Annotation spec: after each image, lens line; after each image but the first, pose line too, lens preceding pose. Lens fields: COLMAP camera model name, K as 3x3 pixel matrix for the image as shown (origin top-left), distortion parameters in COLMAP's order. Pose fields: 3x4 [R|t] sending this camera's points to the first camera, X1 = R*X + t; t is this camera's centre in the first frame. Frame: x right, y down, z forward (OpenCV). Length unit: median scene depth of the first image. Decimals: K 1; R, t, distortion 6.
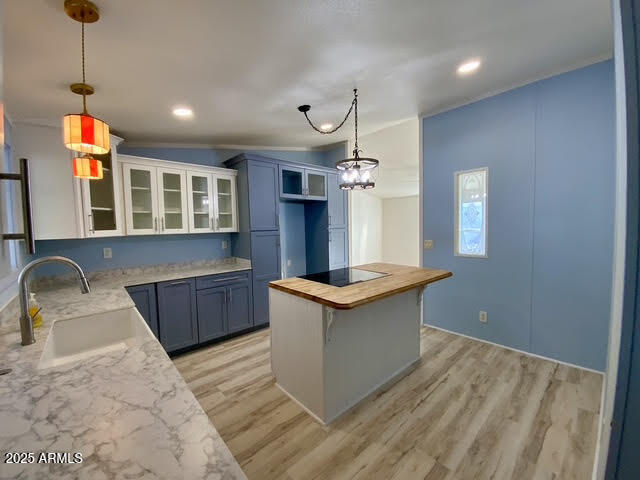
lens RADIAL K [[260.4, 0, 325.2], [0, 260.4, 240.4], [0, 0, 1]] dist [-0.010622, -0.004491]
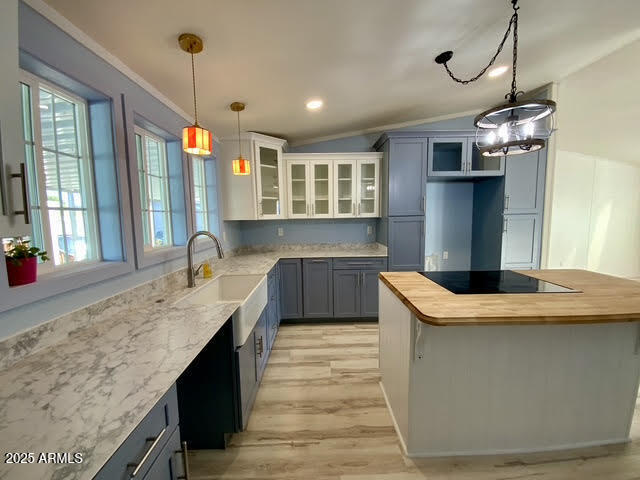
lens RADIAL K [[260.4, 0, 318.2], [0, 260.4, 240.4], [0, 0, 1]] dist [-0.010622, -0.004491]
pose [[0.736395, 0.070882, -0.672829, 0.199297], [-0.033345, 0.997090, 0.068547, -0.005059], [0.675730, -0.028042, 0.736616, 0.162466]]
